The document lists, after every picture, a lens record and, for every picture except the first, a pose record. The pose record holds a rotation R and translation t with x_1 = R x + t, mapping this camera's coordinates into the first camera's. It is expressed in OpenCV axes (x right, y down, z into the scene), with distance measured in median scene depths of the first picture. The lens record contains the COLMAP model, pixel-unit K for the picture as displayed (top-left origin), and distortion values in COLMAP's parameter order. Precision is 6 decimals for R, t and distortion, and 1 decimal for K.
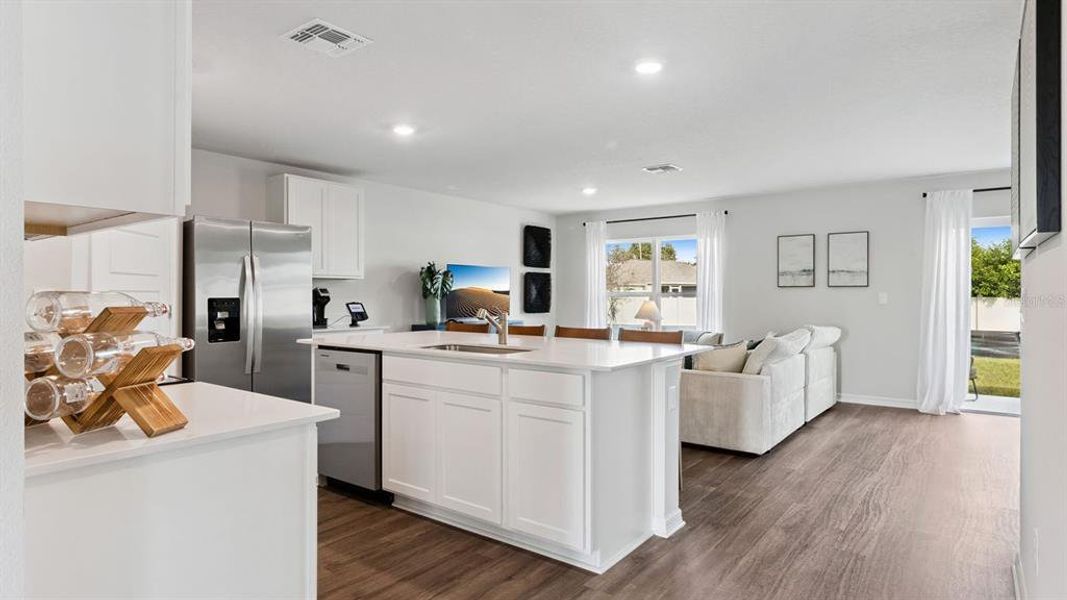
lens RADIAL K [[582.5, 0, 533.5], [0, 582.5, 300.0], [0, 0, 1]] dist [0.002248, 0.000006]
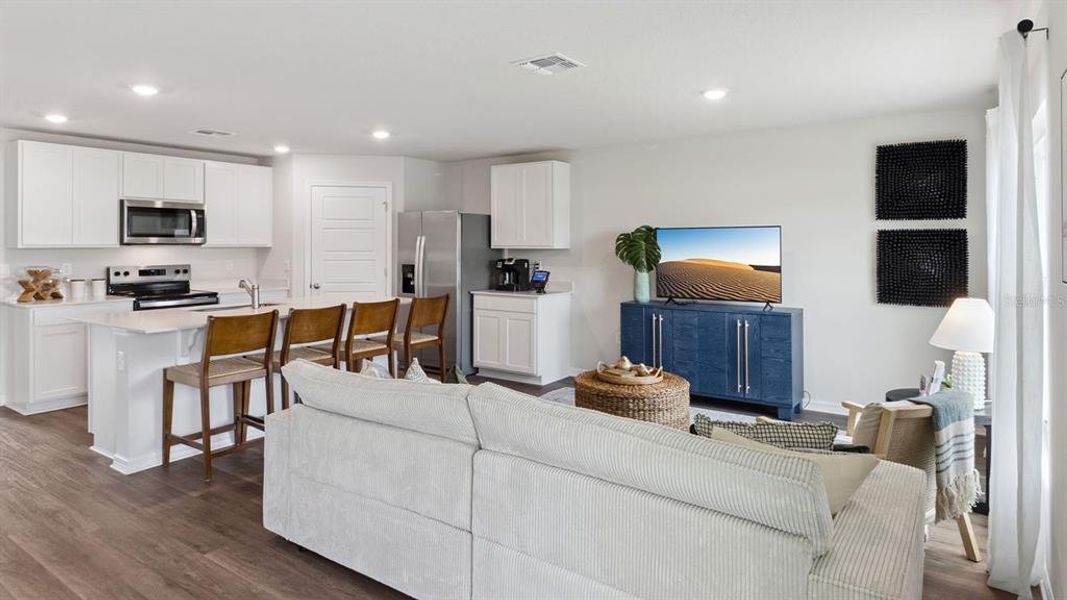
lens RADIAL K [[612.1, 0, 535.1], [0, 612.1, 243.5], [0, 0, 1]] dist [-0.003155, -0.001259]
pose [[0.050732, -0.002416, -0.998709, 0.697849], [-0.010639, 0.999939, -0.002959, -0.036864], [0.998656, 0.010776, 0.050703, 0.804792]]
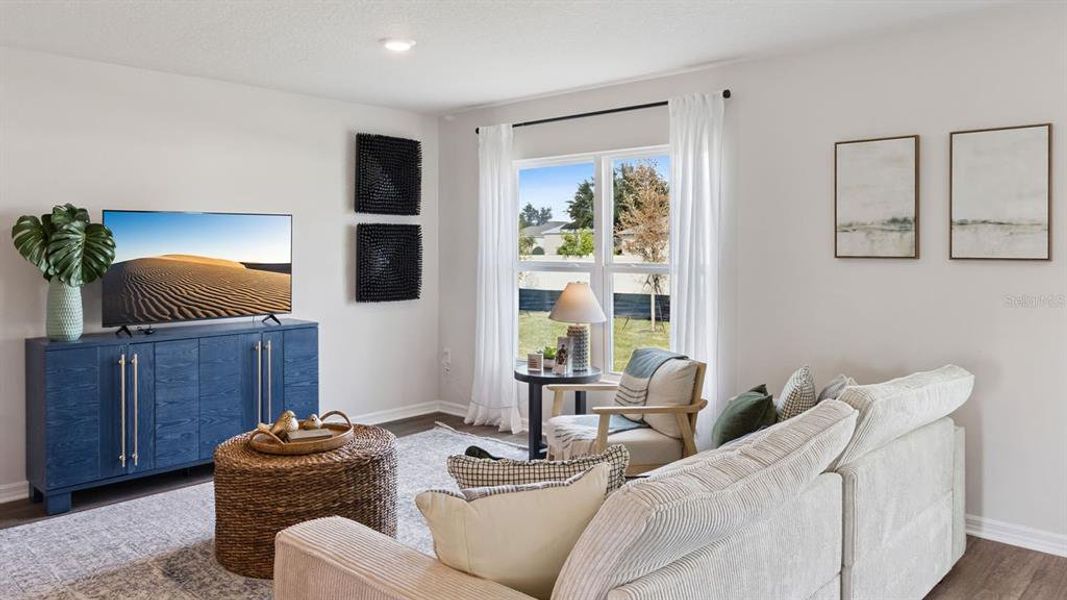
lens RADIAL K [[752.9, 0, 536.4], [0, 752.9, 249.7], [0, 0, 1]] dist [0.003460, 0.000889]
pose [[0.995977, 0.000734, -0.089603, 0.258312], [-0.001131, 0.999990, -0.004379, -0.027048], [0.089599, 0.004463, 0.995968, 0.434238]]
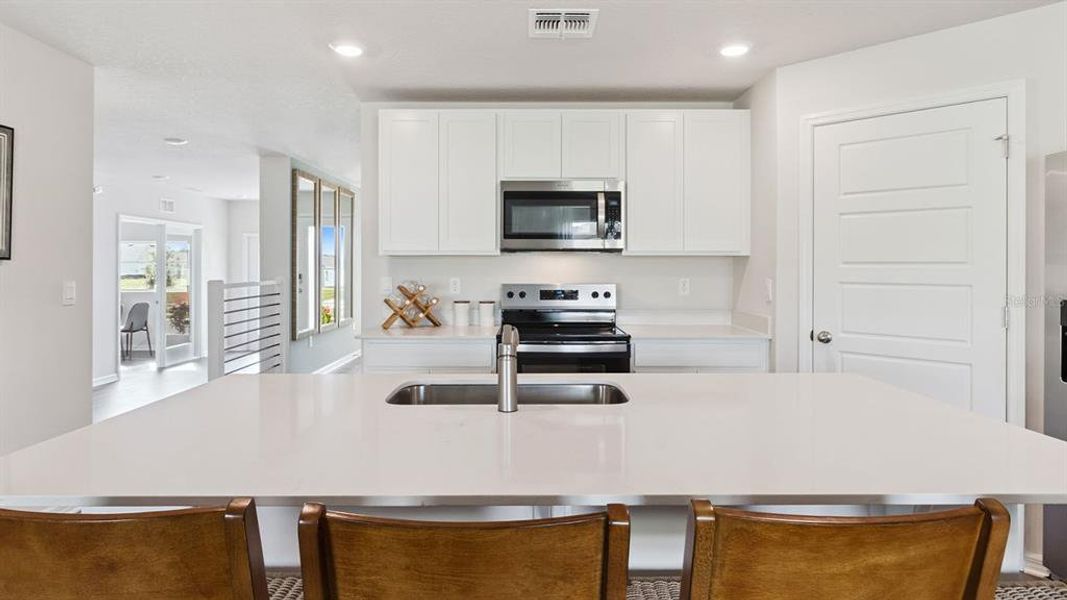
lens RADIAL K [[594.2, 0, 534.5], [0, 594.2, 263.7], [0, 0, 1]] dist [0.000616, -0.000347]
pose [[-0.789168, -0.002300, -0.614173, 0.114567], [-0.008631, 0.999936, 0.007345, -0.023819], [0.614117, 0.011097, -0.789137, 0.719237]]
